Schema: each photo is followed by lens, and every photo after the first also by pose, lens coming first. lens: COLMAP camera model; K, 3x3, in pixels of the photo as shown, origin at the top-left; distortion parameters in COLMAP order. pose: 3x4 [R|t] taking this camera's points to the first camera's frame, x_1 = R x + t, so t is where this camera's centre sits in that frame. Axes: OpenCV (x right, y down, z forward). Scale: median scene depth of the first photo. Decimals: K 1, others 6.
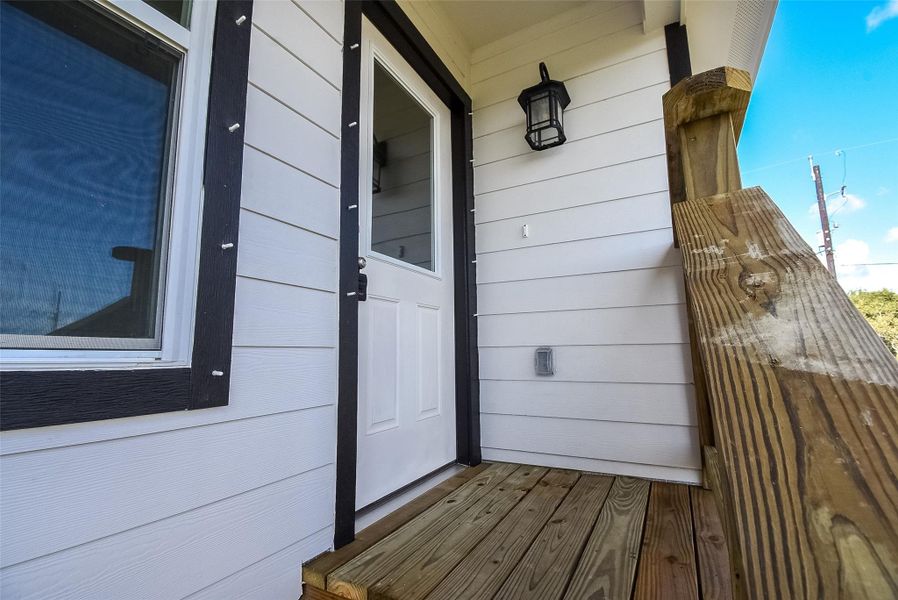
lens RADIAL K [[396.5, 0, 449.0], [0, 396.5, 300.0], [0, 0, 1]] dist [0.023379, -0.027142]
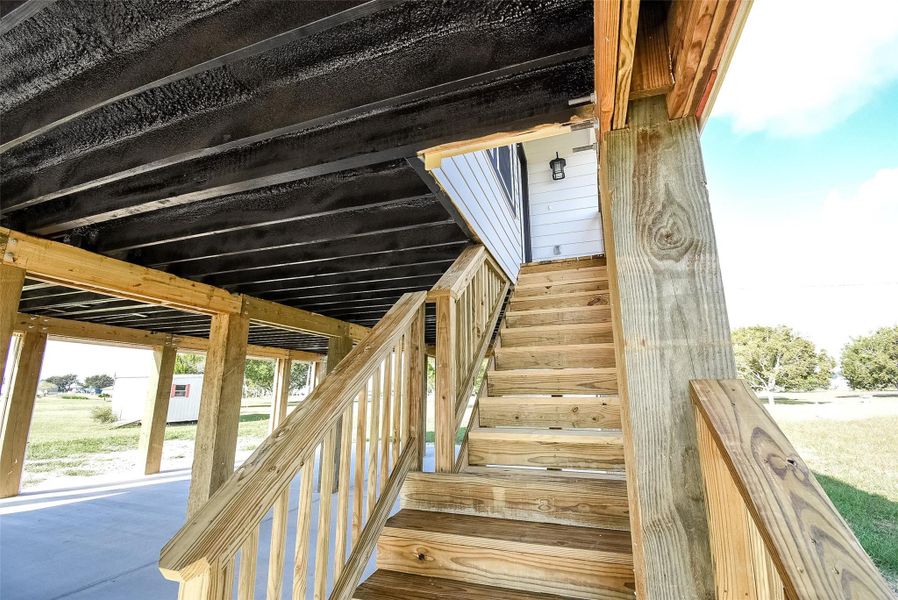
lens RADIAL K [[396.5, 0, 449.0], [0, 396.5, 300.0], [0, 0, 1]] dist [0.023379, -0.027142]
pose [[0.985460, 0.046098, 0.163534, -1.005856], [-0.031074, 0.995156, -0.093268, 0.814852], [-0.167042, 0.086831, 0.982119, -1.697850]]
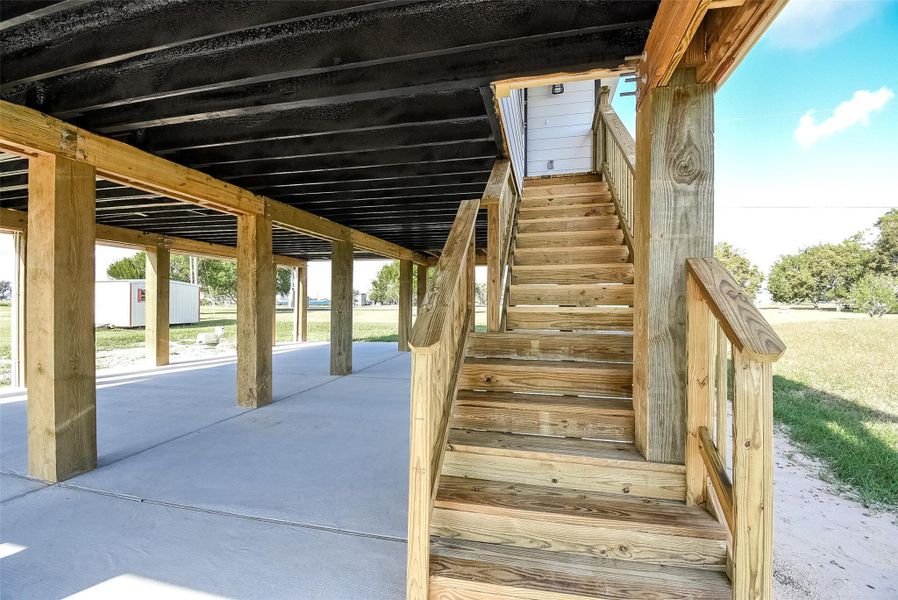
lens RADIAL K [[396.5, 0, 449.0], [0, 396.5, 300.0], [0, 0, 1]] dist [0.023379, -0.027142]
pose [[0.963437, 0.016817, 0.267406, -1.382137], [-0.051477, 0.991054, 0.123137, 0.877396], [-0.262942, -0.132400, 0.955684, -1.971867]]
